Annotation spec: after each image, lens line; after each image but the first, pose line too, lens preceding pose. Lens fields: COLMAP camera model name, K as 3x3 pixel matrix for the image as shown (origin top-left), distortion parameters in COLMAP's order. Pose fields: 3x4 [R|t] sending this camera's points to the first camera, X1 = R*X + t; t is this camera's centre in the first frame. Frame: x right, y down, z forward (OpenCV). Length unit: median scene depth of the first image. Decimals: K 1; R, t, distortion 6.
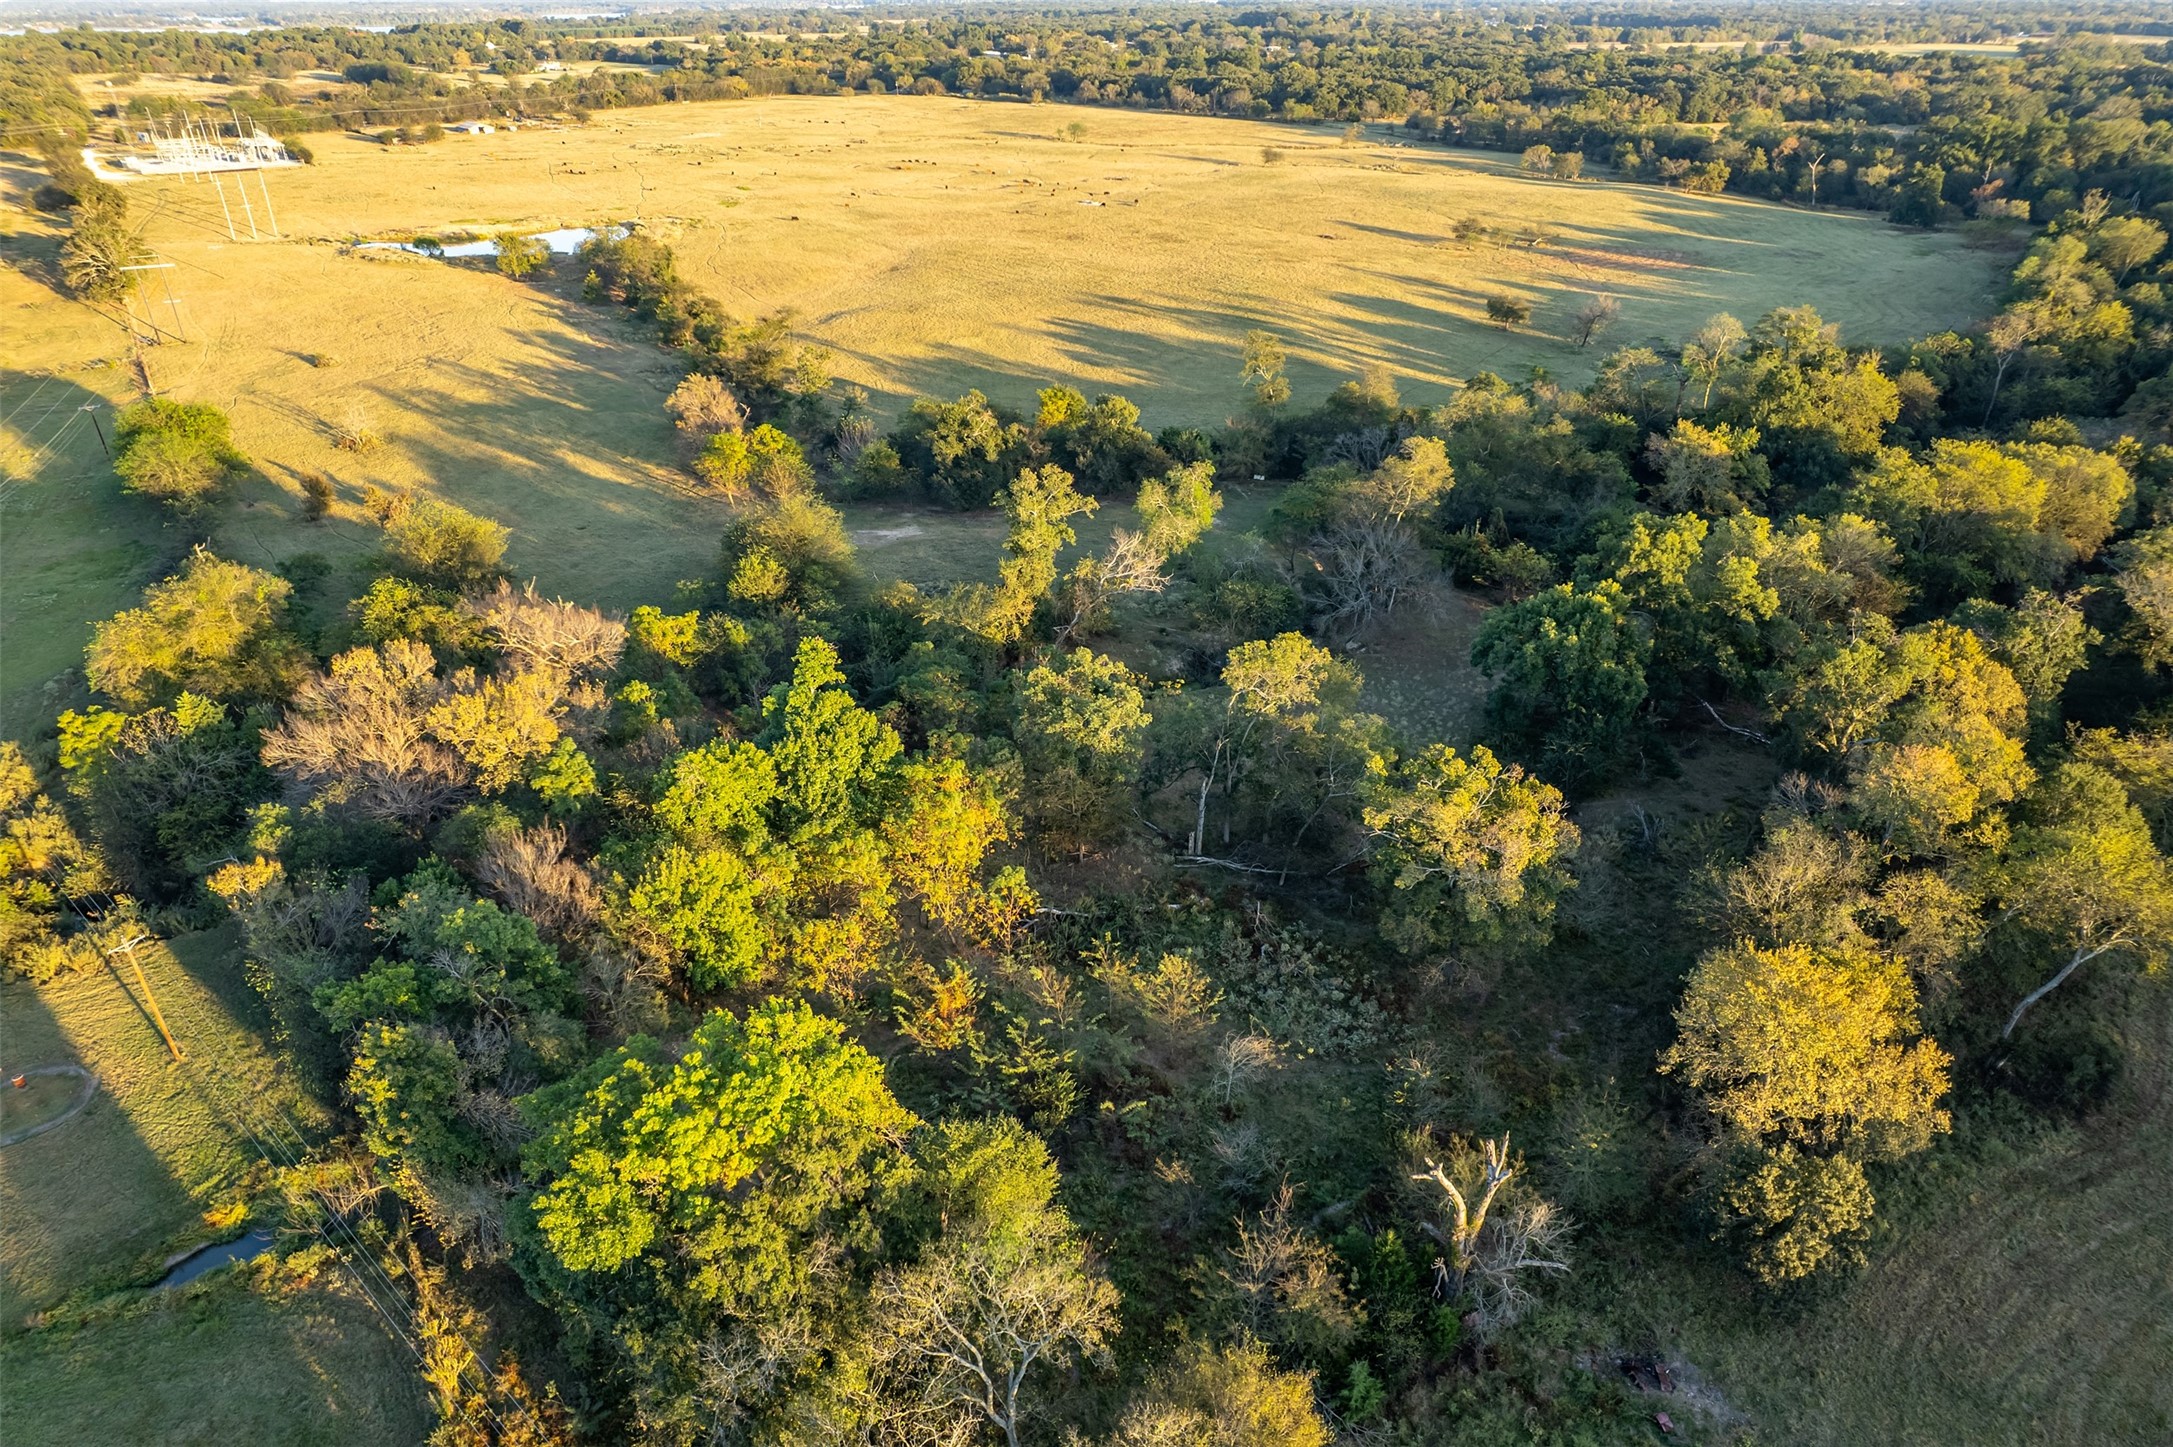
lens RADIAL K [[1385.3, 0, 1086.5], [0, 1385.3, 723.5], [0, 0, 1]] dist [-0.072089, 0.065719]
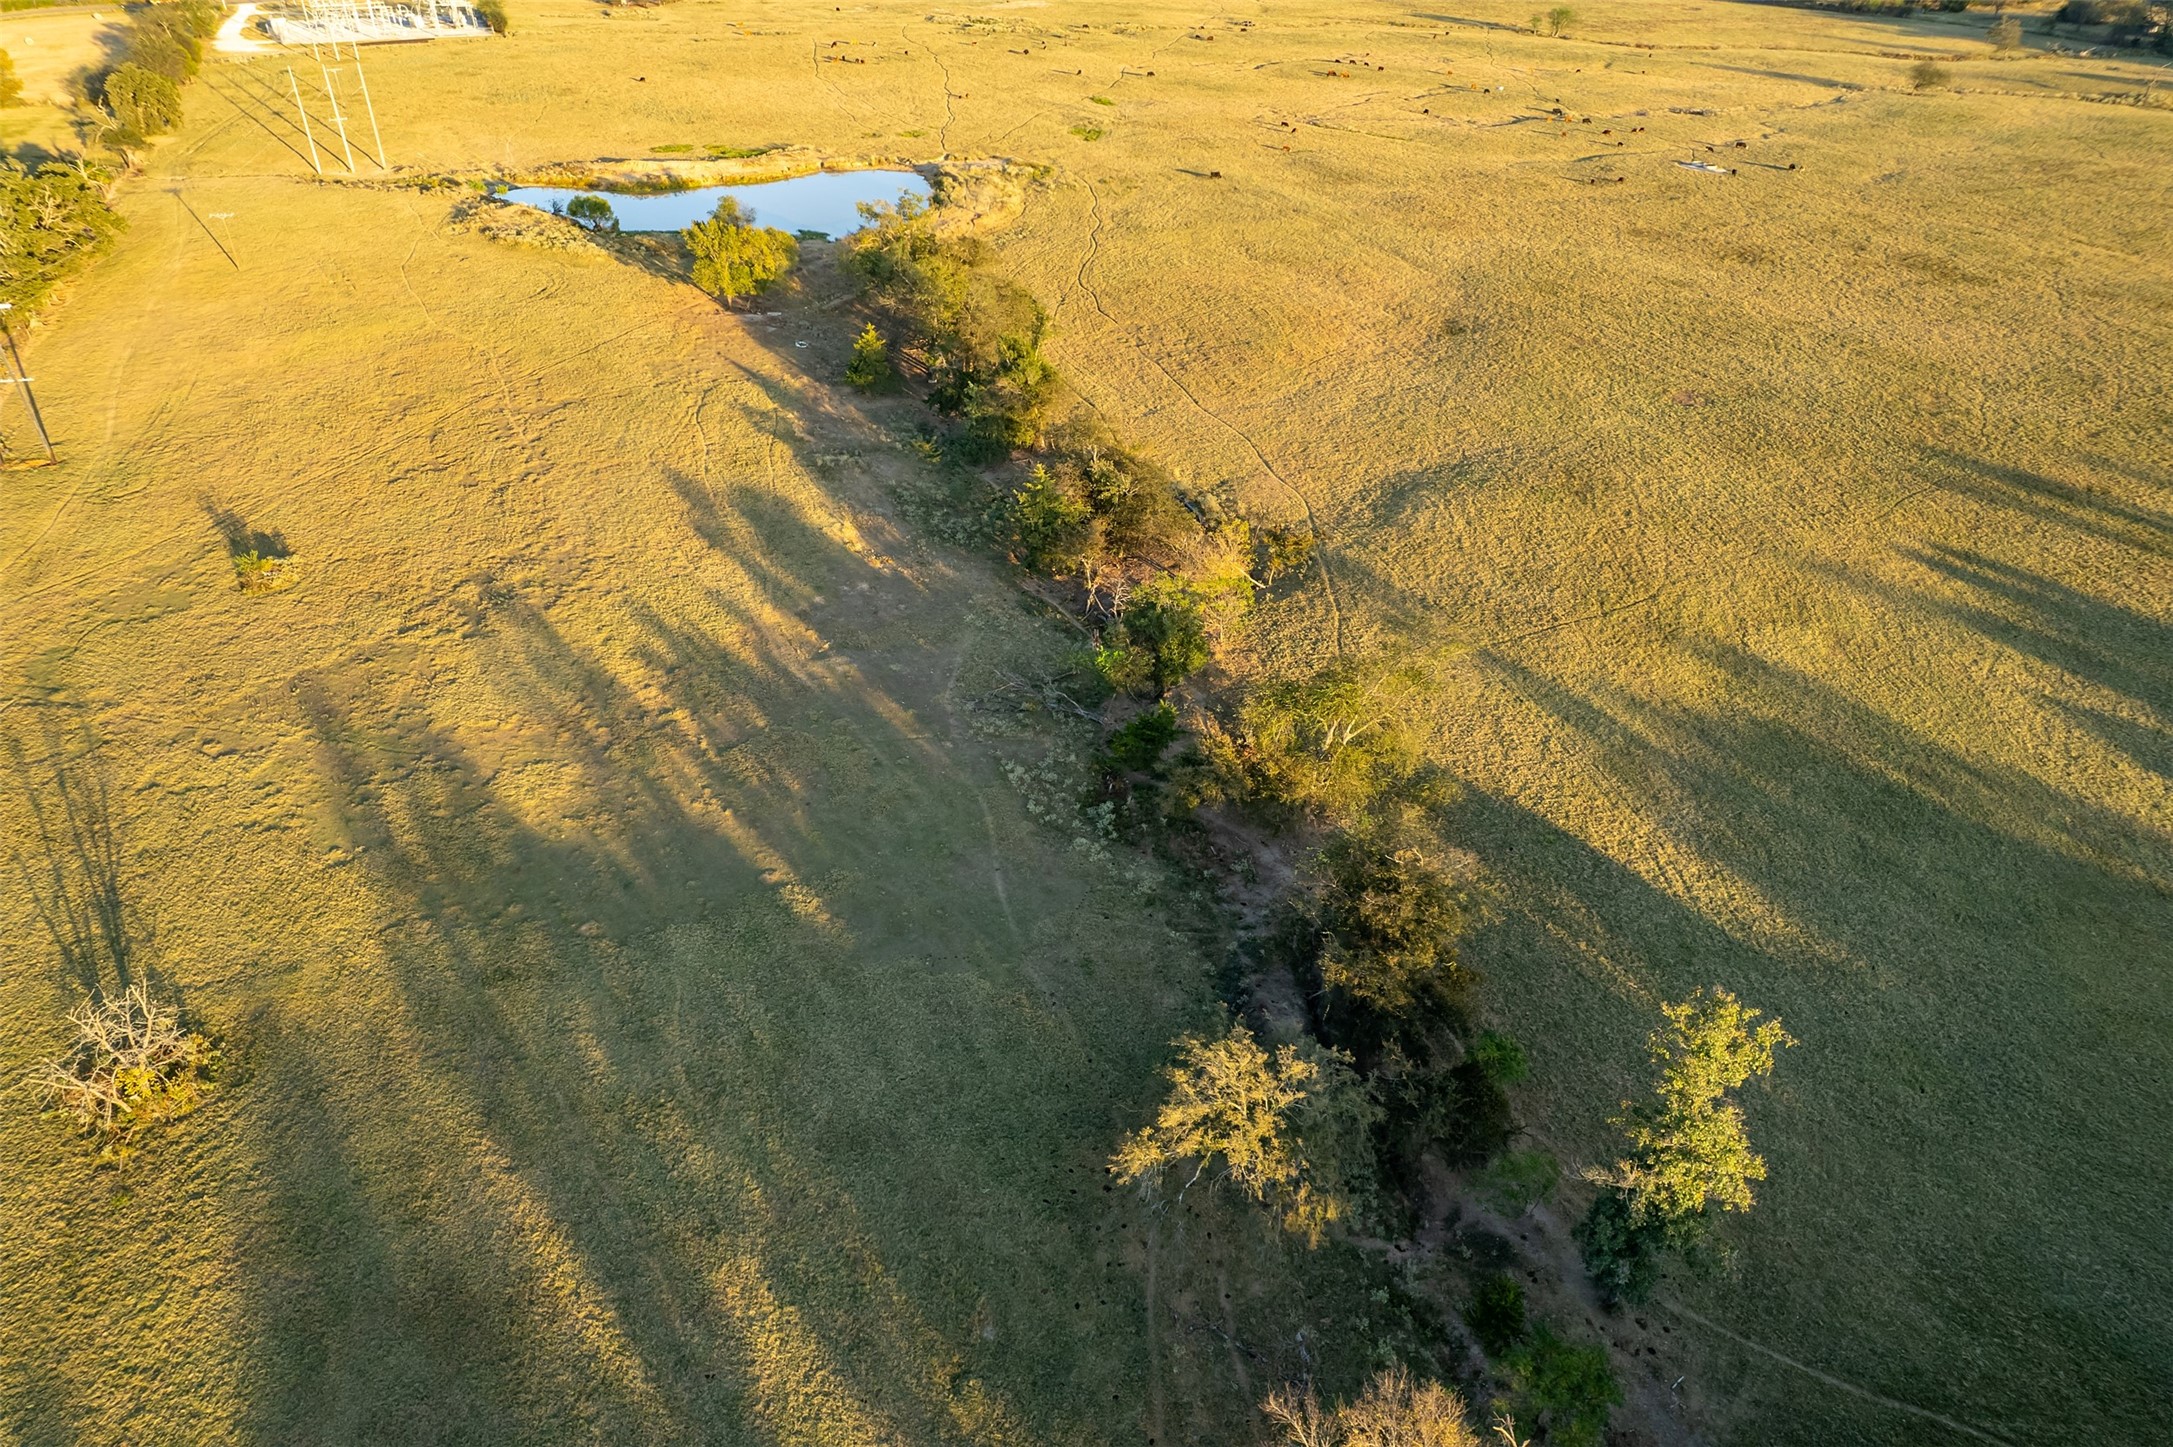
lens RADIAL K [[1385.3, 0, 1086.5], [0, 1385.3, 723.5], [0, 0, 1]] dist [-0.072089, 0.065719]
pose [[0.983124, 0.106601, -0.148672, -0.394757], [-0.093686, 0.991403, 0.091339, -0.481030], [0.157130, -0.075869, 0.984659, 1.037040]]
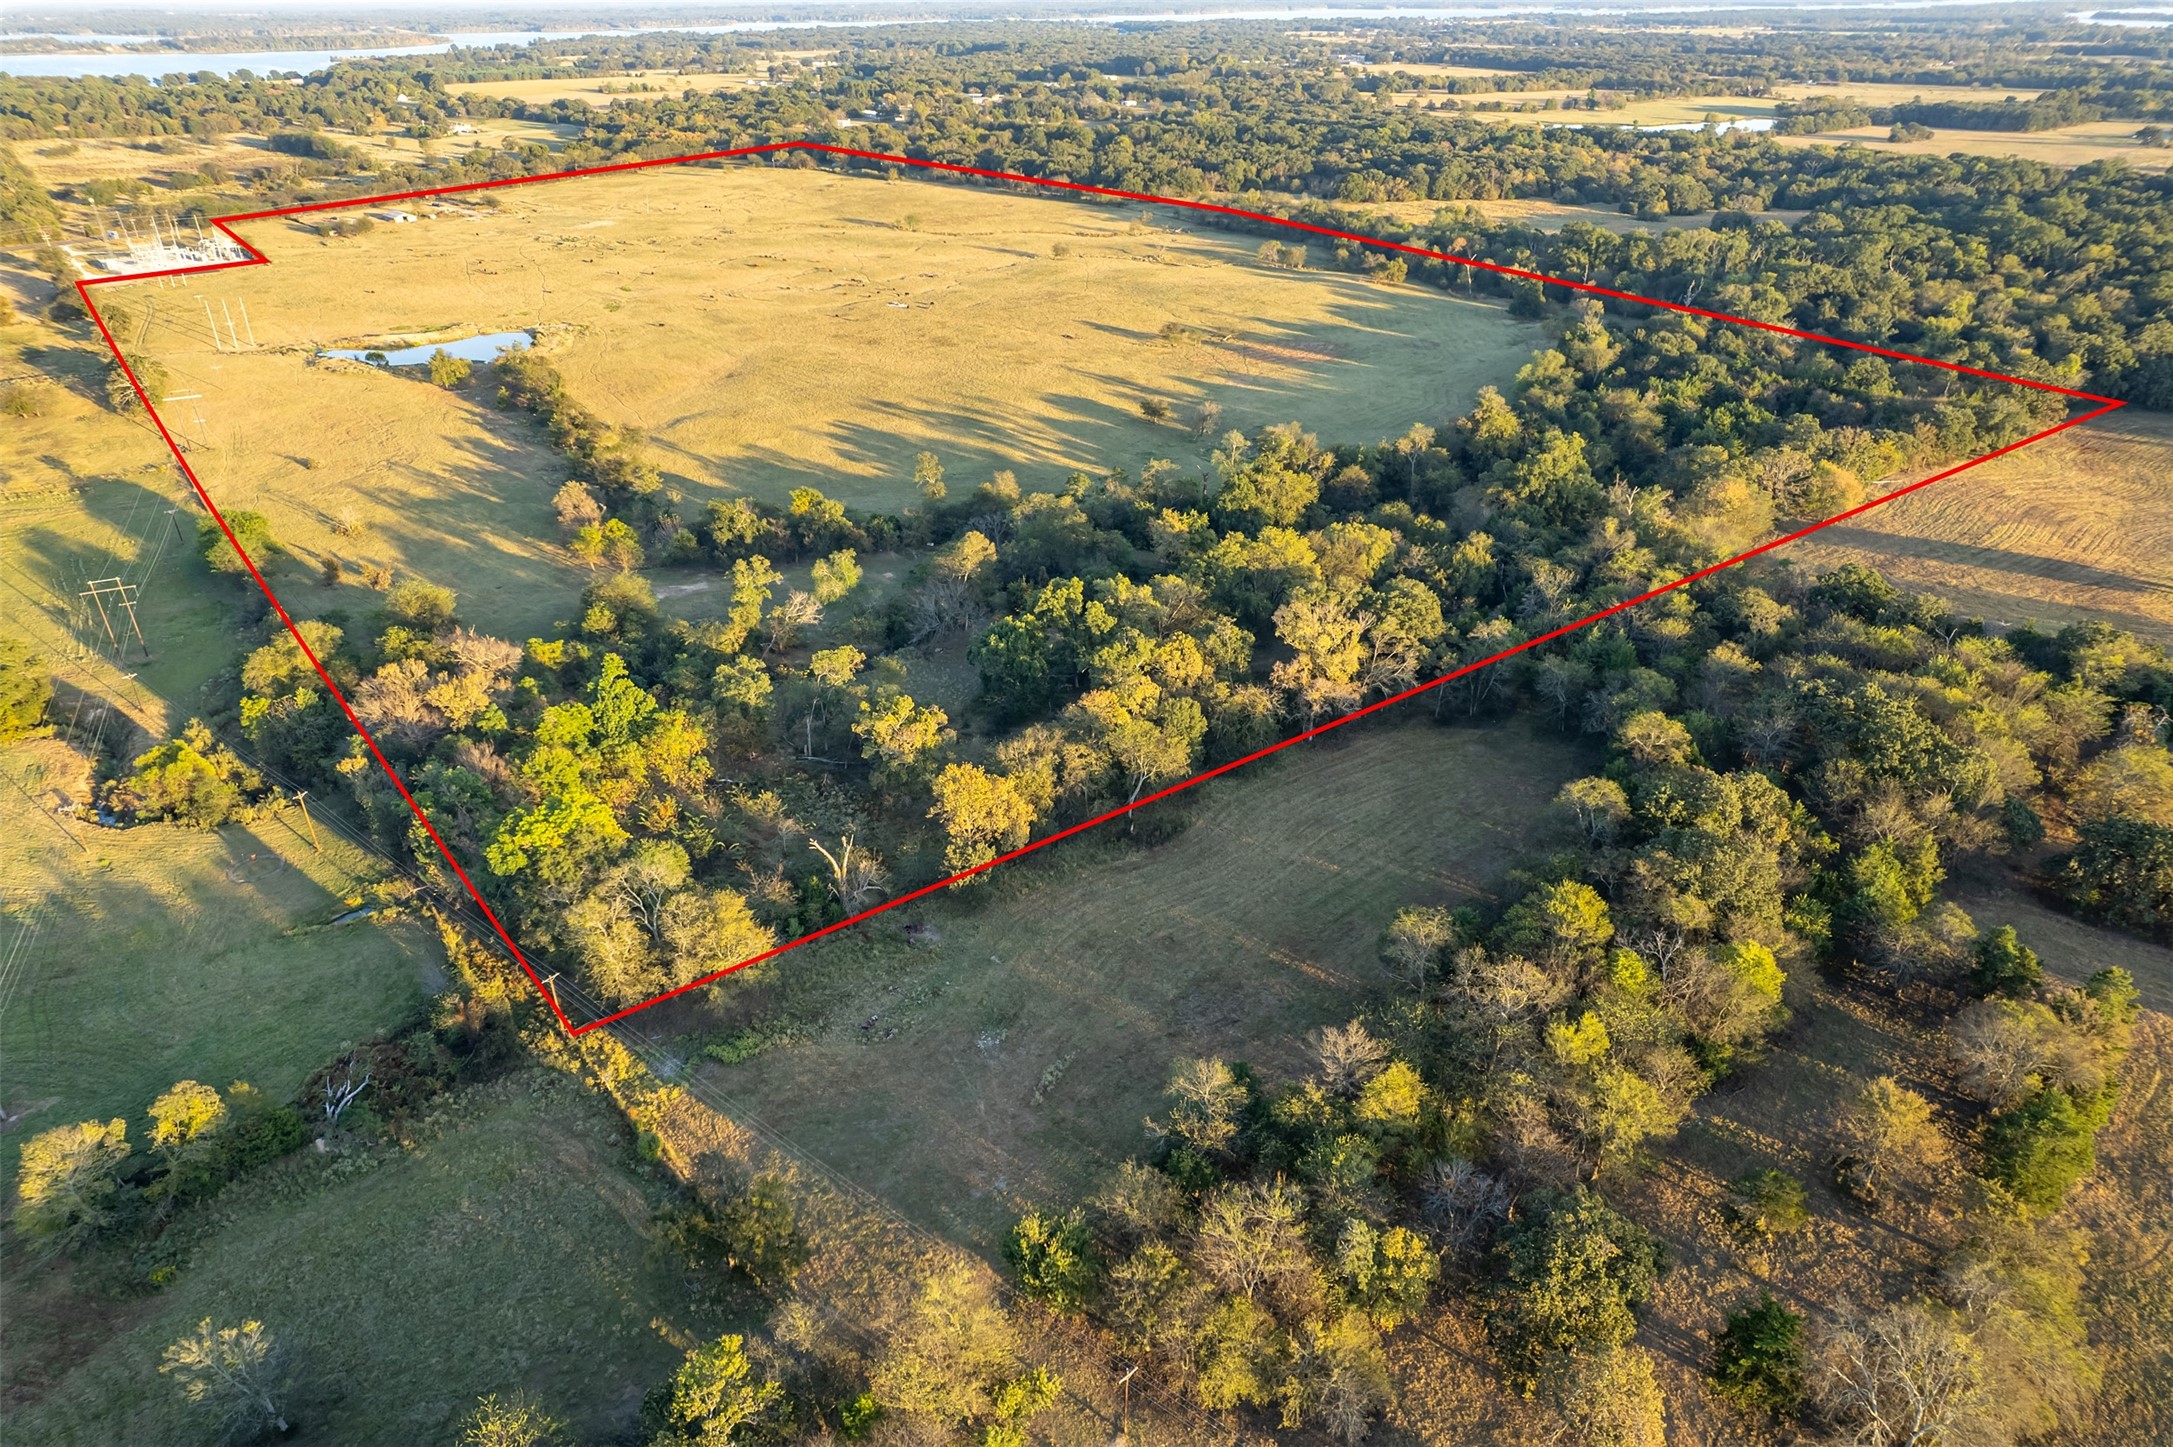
lens RADIAL K [[1385.3, 0, 1086.5], [0, 1385.3, 723.5], [0, 0, 1]] dist [-0.072089, 0.065719]
pose [[0.998563, -0.024104, 0.047863, 0.297641], [0.024165, 0.999708, -0.000696, 0.044422], [-0.047832, 0.001852, 0.998854, -0.792563]]
